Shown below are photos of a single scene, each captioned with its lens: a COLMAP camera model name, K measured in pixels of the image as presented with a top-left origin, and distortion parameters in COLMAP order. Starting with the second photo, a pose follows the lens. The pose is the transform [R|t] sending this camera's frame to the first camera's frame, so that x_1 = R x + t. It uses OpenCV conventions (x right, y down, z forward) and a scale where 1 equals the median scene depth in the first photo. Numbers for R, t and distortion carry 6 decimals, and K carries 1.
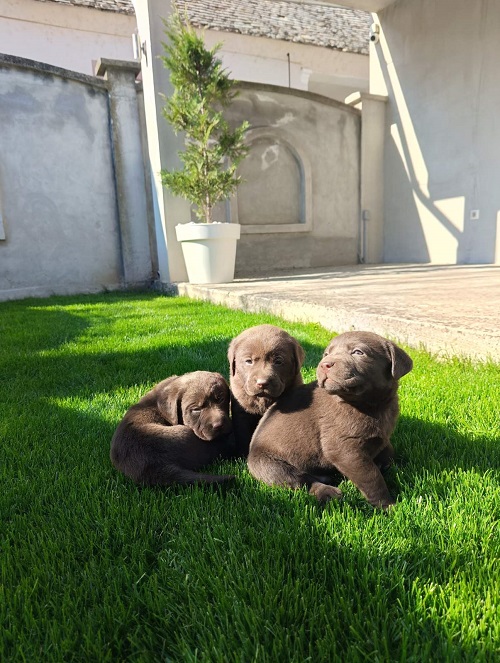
lens RADIAL K [[437.4, 0, 251.9], [0, 437.4, 344.1], [0, 0, 1]] dist [0.006110, -0.028138]
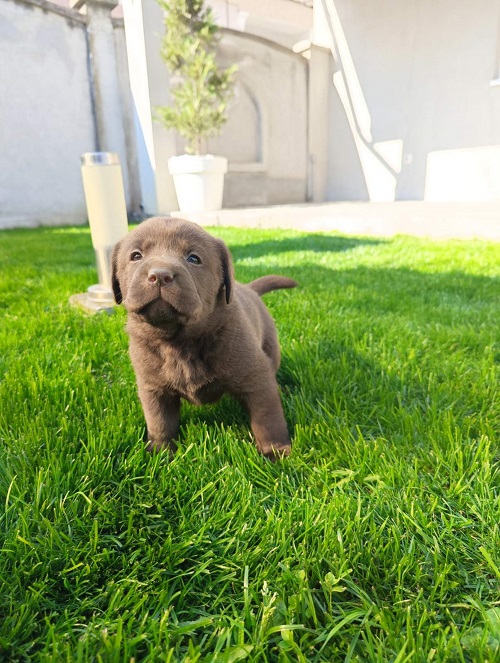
lens RADIAL K [[437.9, 0, 250.0], [0, 437.9, 331.5], [0, 0, 1]] dist [0.005594, -0.021505]
pose [[0.982971, -0.045717, 0.177985, -0.173767], [0.031109, 0.995978, 0.084021, 0.071962], [-0.181110, -0.077053, 0.980440, -0.145069]]
